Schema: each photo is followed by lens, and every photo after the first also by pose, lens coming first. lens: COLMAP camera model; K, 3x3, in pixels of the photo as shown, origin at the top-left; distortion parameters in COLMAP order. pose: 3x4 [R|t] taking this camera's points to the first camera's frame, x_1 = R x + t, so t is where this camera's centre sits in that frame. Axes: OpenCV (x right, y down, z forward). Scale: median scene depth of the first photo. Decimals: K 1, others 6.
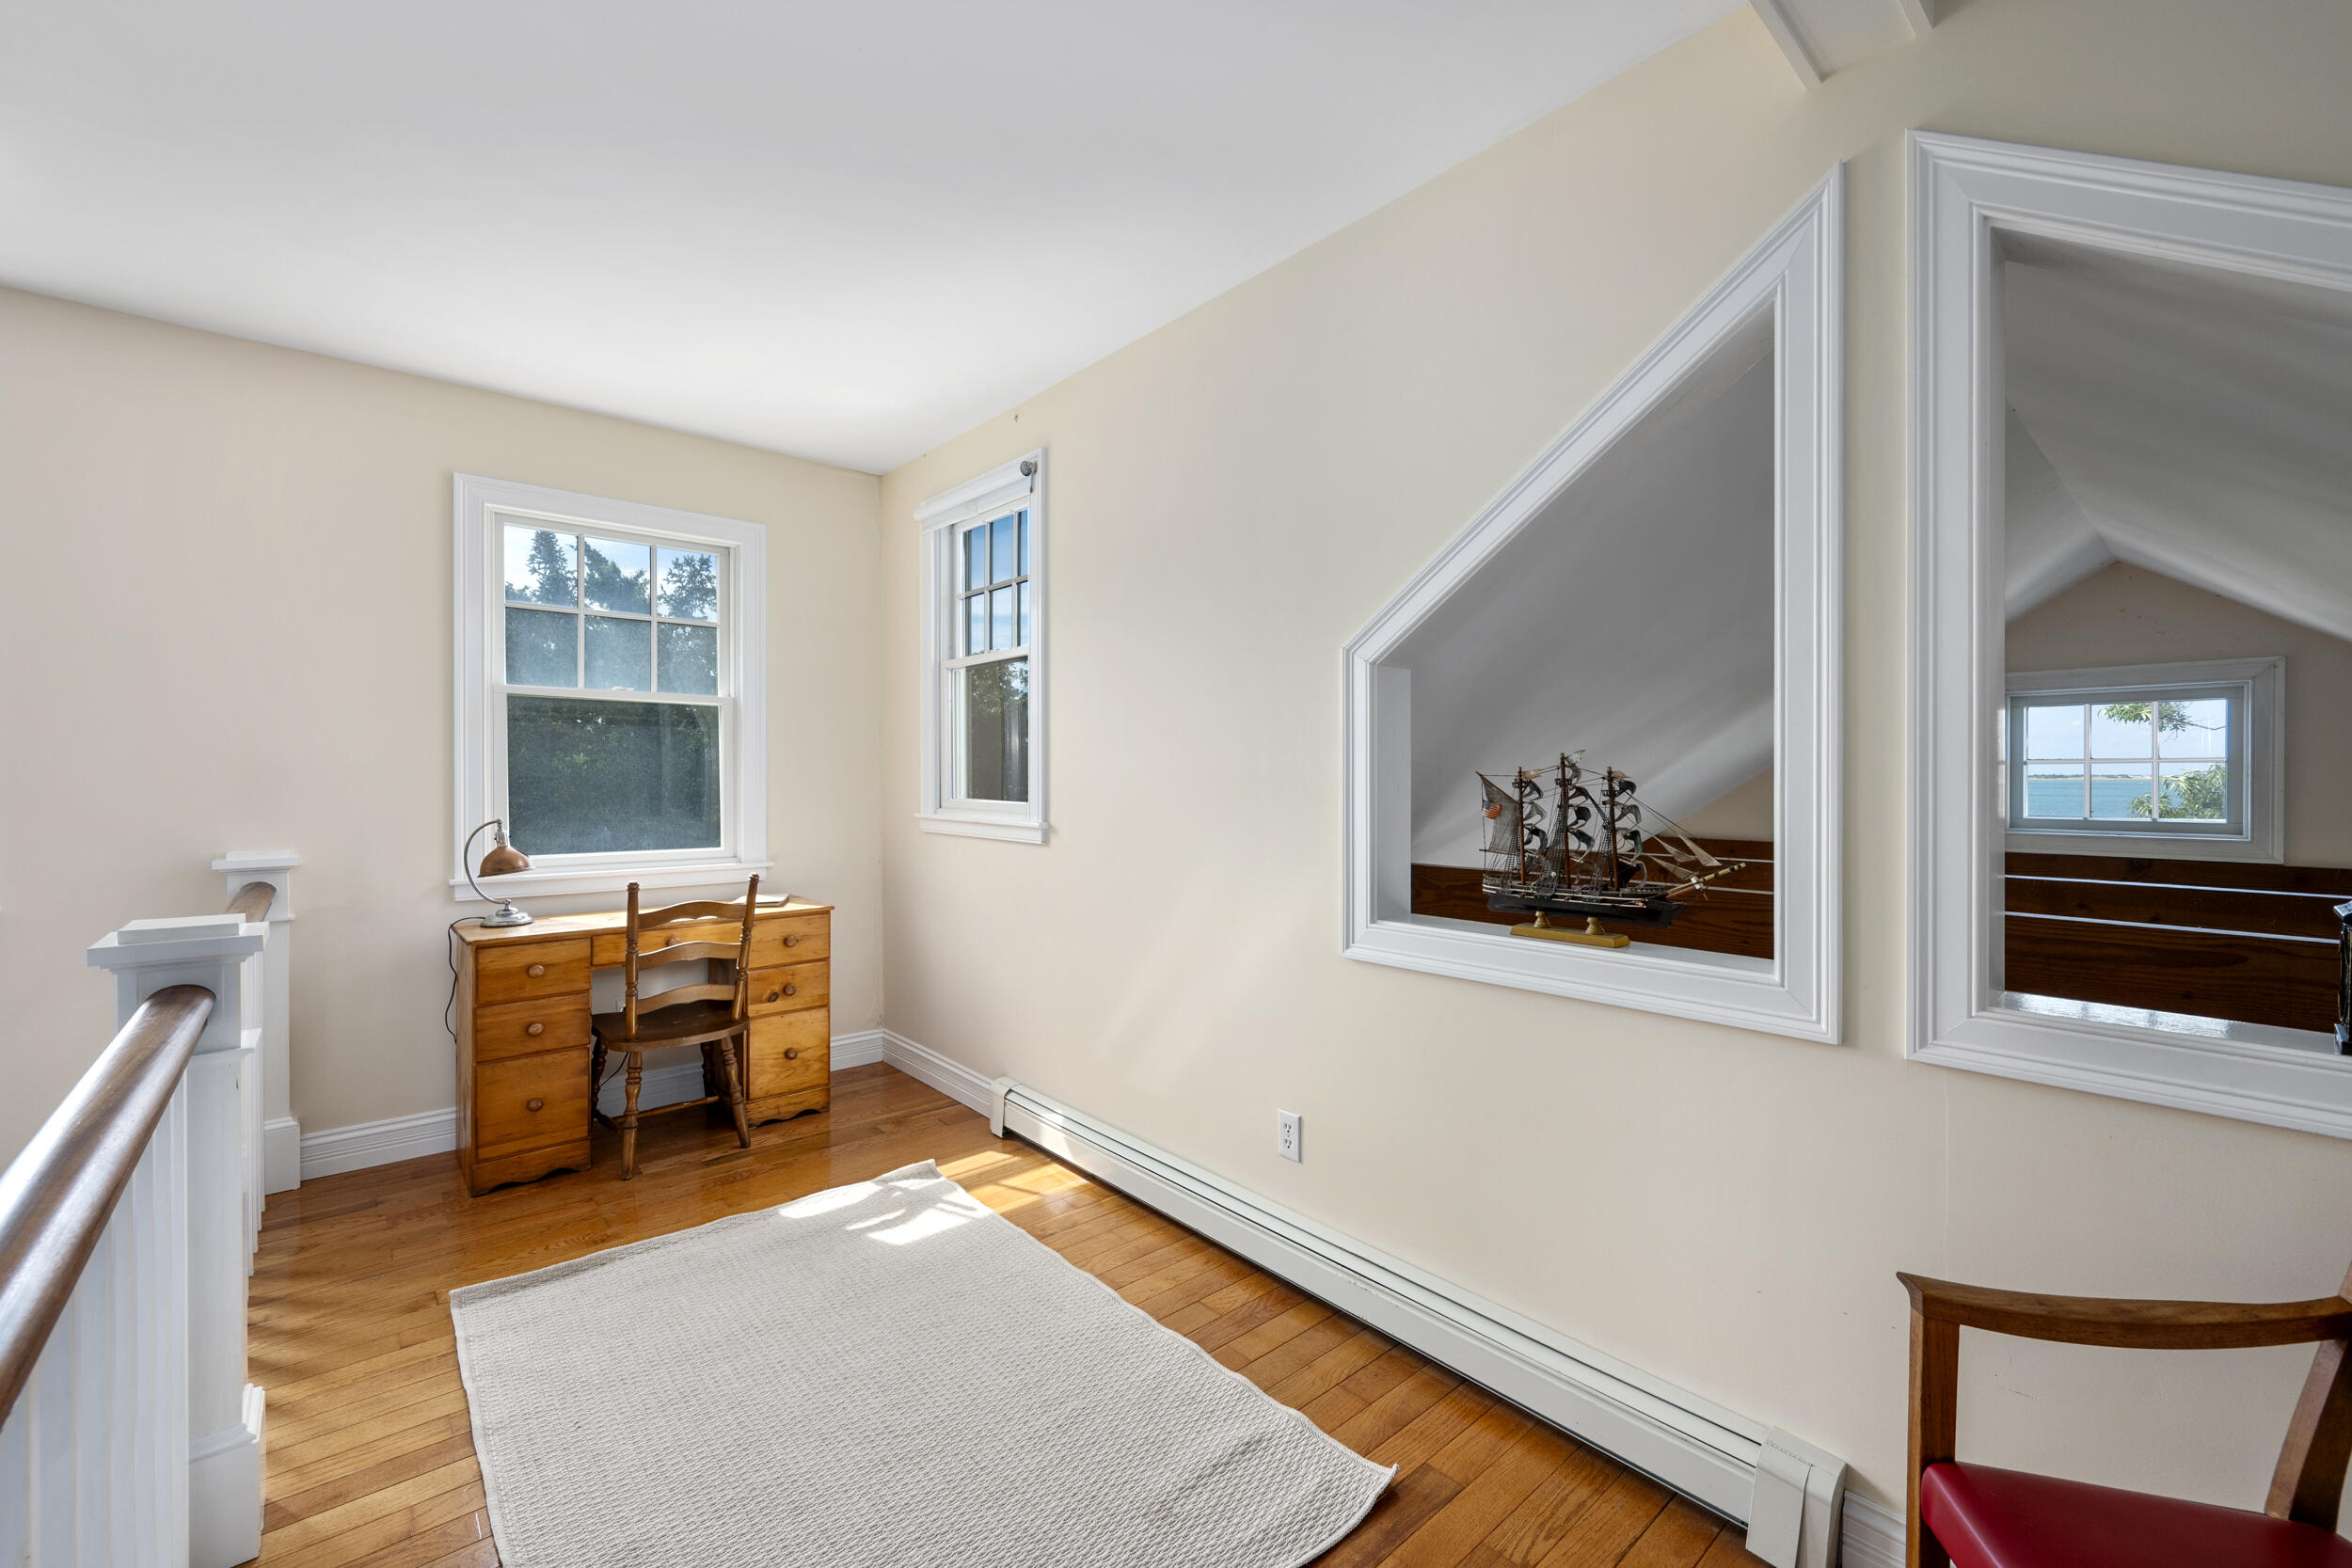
lens RADIAL K [[963.4, 0, 1173.4], [0, 963.4, 813.9], [0, 0, 1]] dist [0.000901, 0.000136]
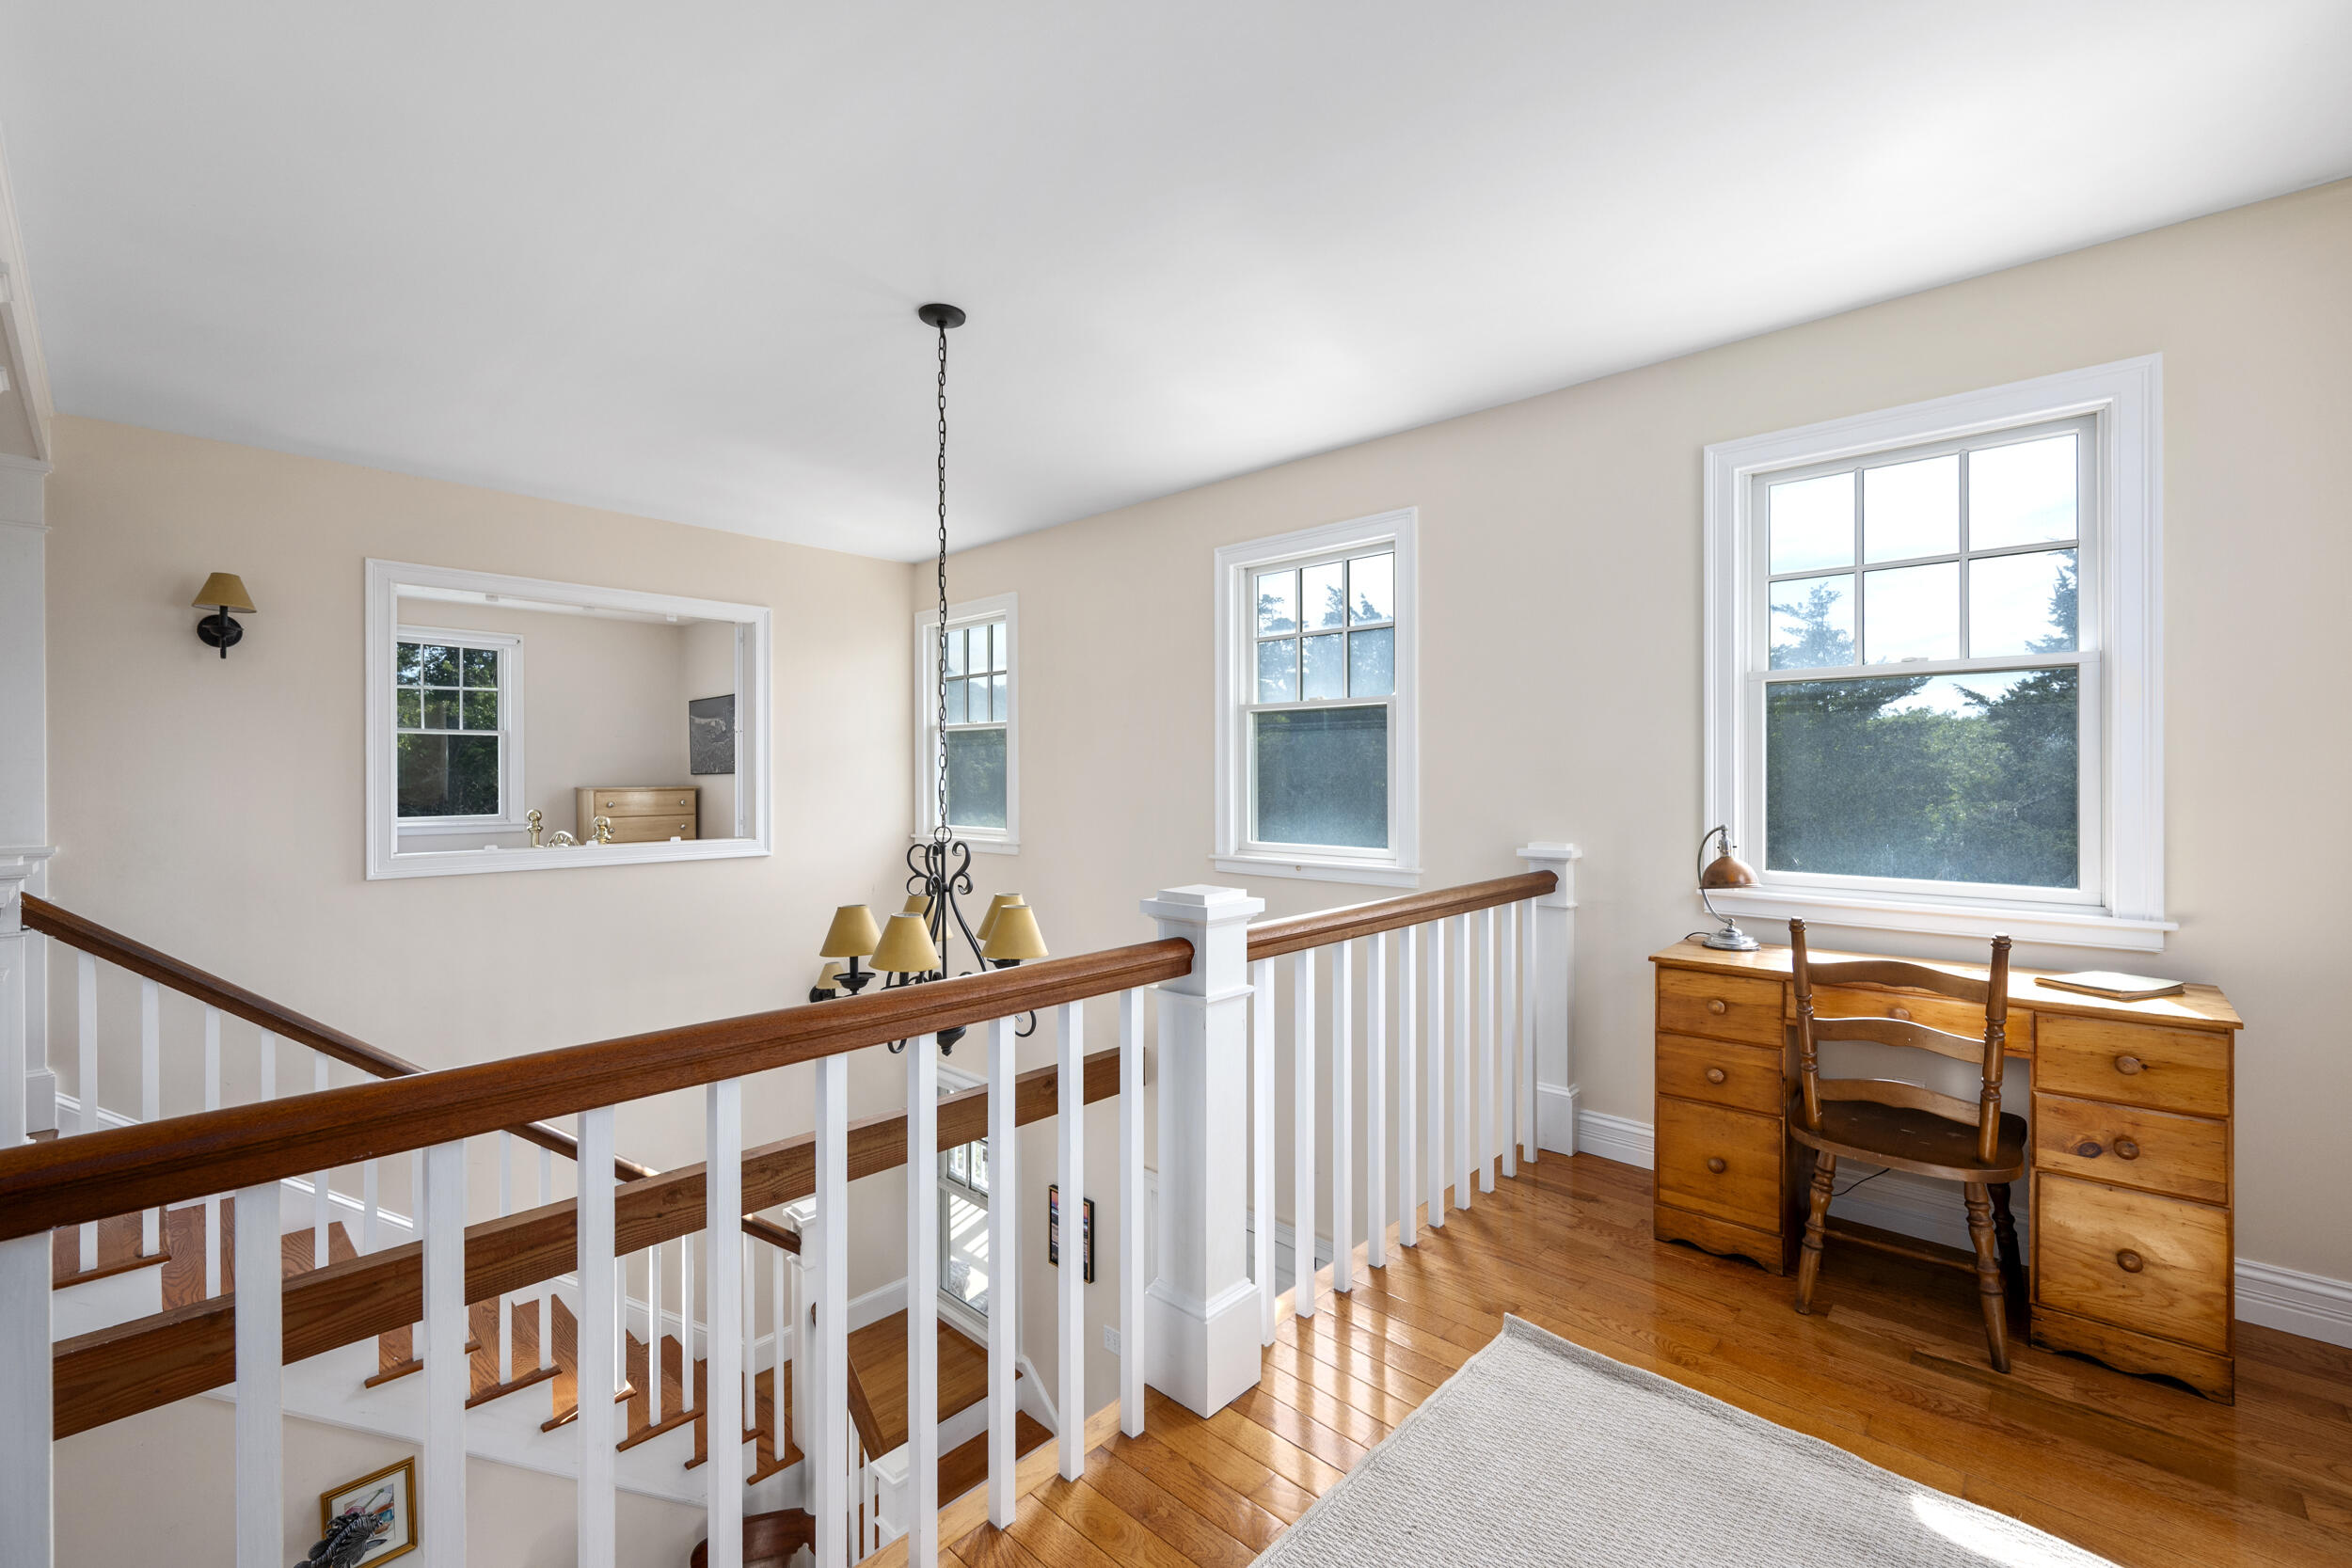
lens RADIAL K [[989.9, 0, 1175.8], [0, 989.9, 779.6], [0, 0, 1]] dist [0.000097, 0.000296]
pose [[0.098542, 0.004576, -0.995122, 0.152275], [-0.036038, 0.999350, 0.001026, -0.019845], [0.994480, 0.035761, 0.098643, 0.423745]]
